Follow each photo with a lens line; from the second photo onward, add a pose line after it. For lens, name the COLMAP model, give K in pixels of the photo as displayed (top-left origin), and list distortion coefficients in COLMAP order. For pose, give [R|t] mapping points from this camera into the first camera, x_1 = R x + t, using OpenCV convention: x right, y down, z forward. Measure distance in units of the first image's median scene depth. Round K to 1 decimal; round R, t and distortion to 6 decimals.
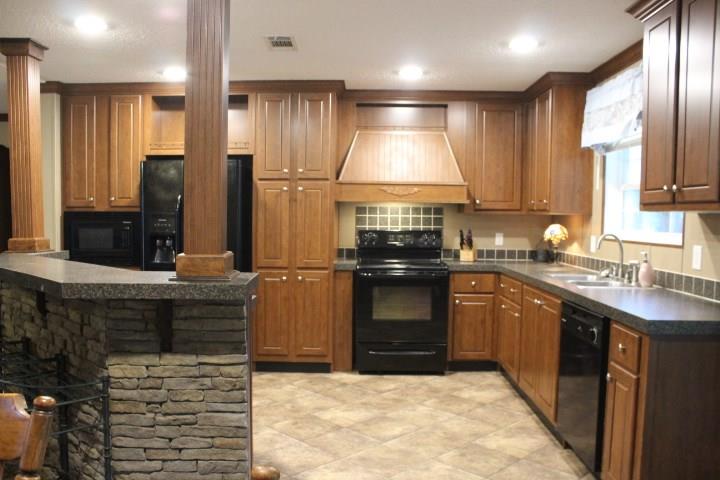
lens RADIAL K [[600.7, 0, 362.2], [0, 600.7, 262.6], [0, 0, 1]] dist [-0.138503, 0.095097]
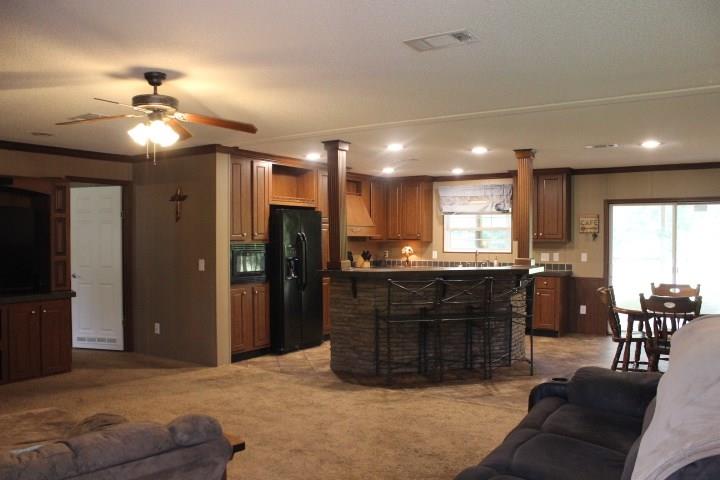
lens RADIAL K [[600.7, 0, 361.8], [0, 600.7, 237.2], [0, 0, 1]] dist [-0.138503, 0.095097]
pose [[0.537155, -0.008877, 0.843437, -1.485460], [0.069733, 0.996989, -0.033918, -0.036023], [-0.840596, 0.077035, 0.536157, 0.026782]]
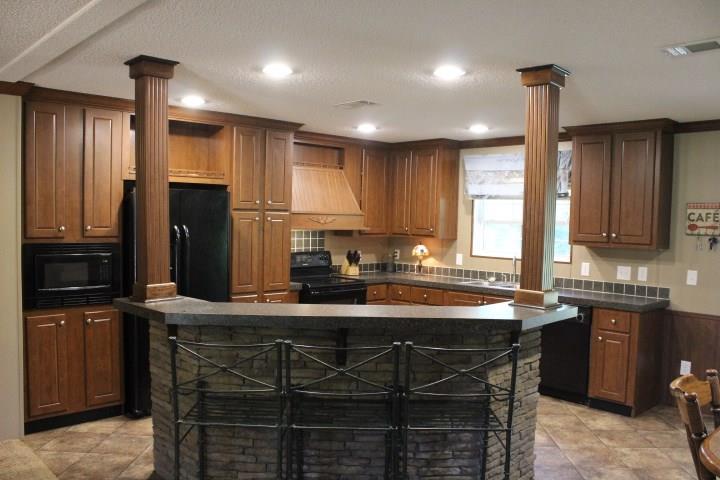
lens RADIAL K [[600.7, 0, 358.5], [0, 600.7, 245.9], [0, 0, 1]] dist [-0.138503, 0.095097]
pose [[0.716784, -0.026526, 0.696791, -0.740098], [0.040032, 0.999193, -0.003143, -0.063451], [-0.696146, 0.030147, 0.717267, 0.103249]]
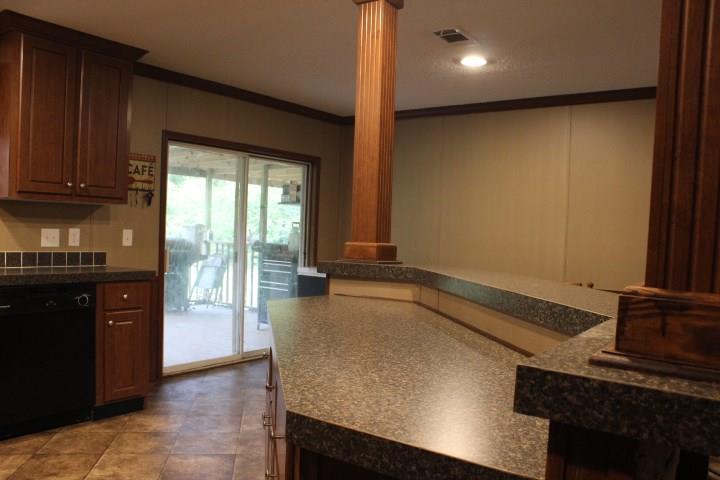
lens RADIAL K [[600.7, 0, 359.5], [0, 600.7, 243.6], [0, 0, 1]] dist [-0.138503, 0.095097]
pose [[-0.796570, -0.049403, 0.602525, -0.459762], [0.006730, 0.995869, 0.090552, -0.058826], [-0.604509, 0.076186, -0.792947, 0.910567]]
